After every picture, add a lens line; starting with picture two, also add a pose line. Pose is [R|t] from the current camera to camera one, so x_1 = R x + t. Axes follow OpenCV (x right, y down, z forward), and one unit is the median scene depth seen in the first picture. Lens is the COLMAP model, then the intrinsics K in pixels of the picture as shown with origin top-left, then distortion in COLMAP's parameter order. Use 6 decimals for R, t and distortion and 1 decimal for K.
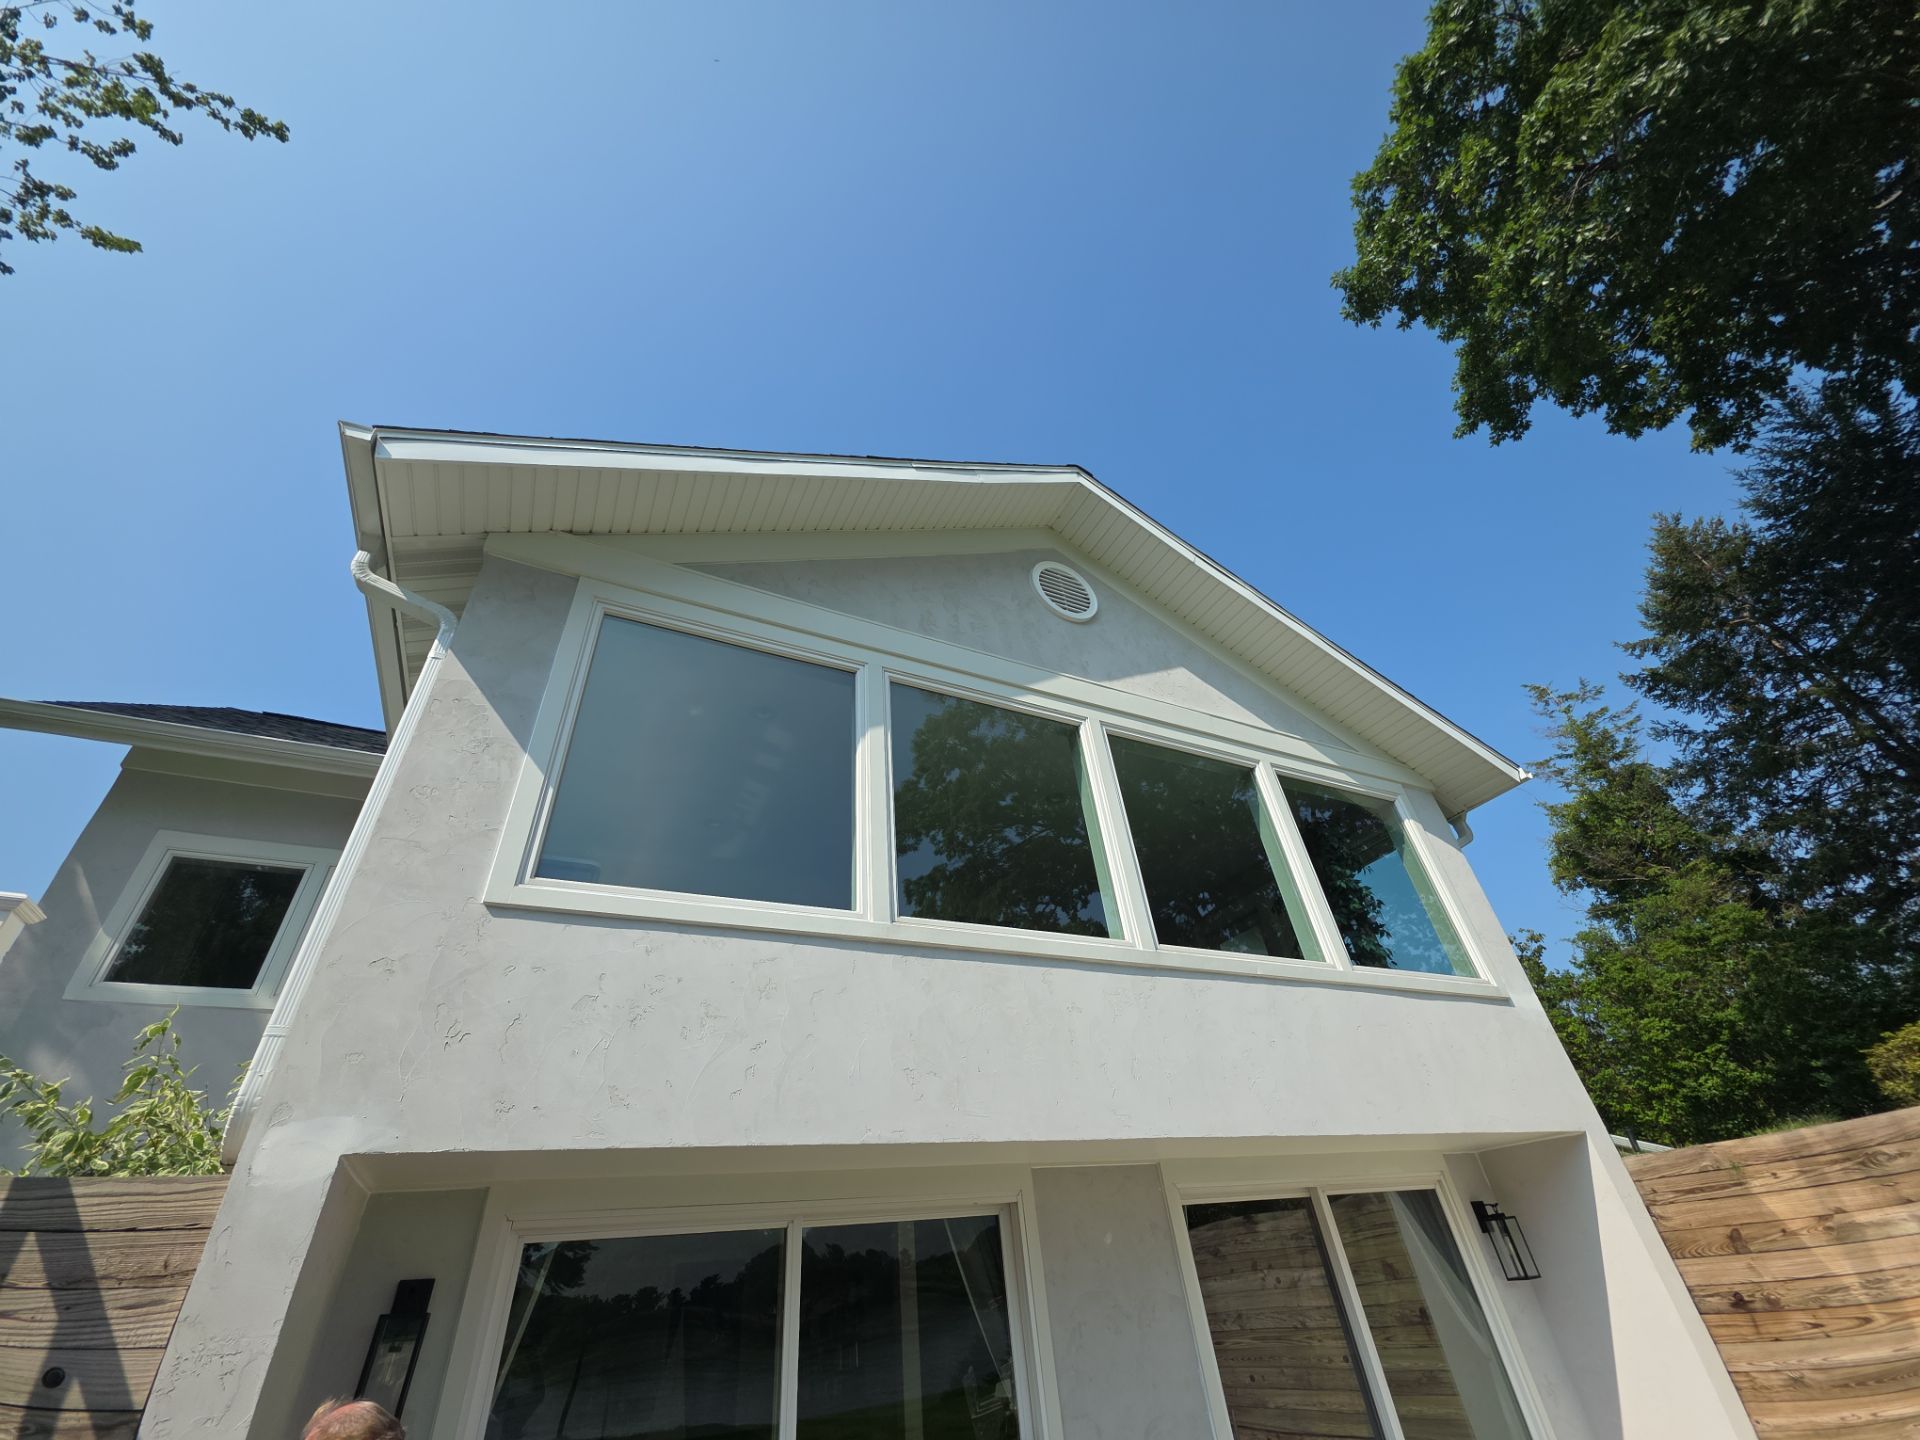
lens RADIAL K [[765.2, 0, 960.0], [0, 765.2, 720.0], [0, 0, 1]] dist [0.049944, -0.022822]
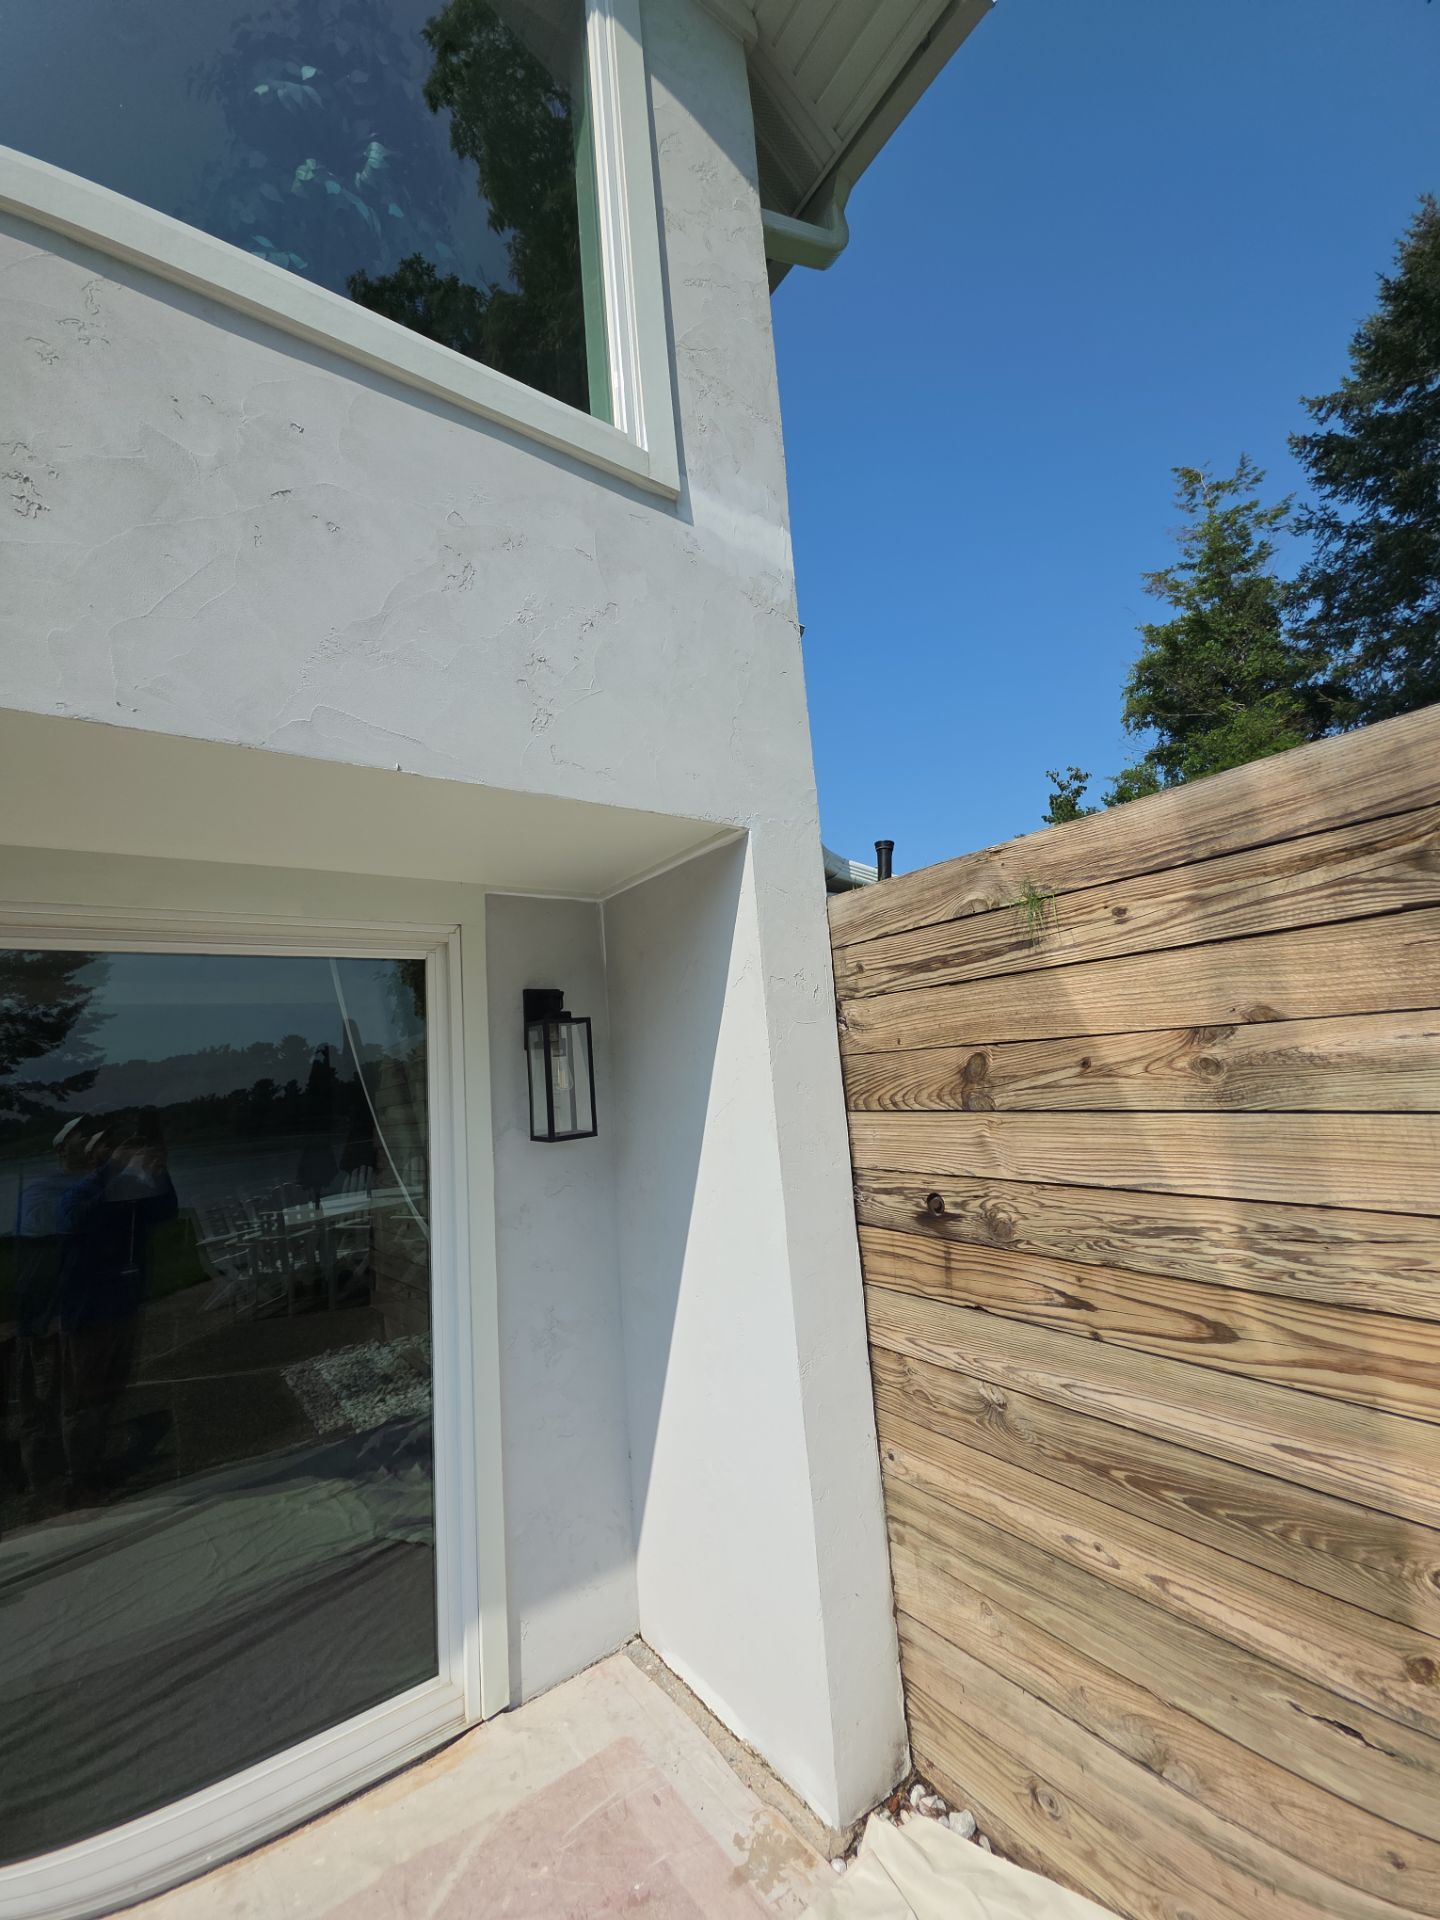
lens RADIAL K [[765.5, 0, 720.0], [0, 765.5, 960.0], [0, 0, 1]] dist [0.002209, 0.000436]
pose [[0.988305, 0.035341, 0.148341, 0.817226], [-0.098188, 0.891769, 0.441710, 0.466278], [-0.116675, -0.451109, 0.884809, 0.721127]]
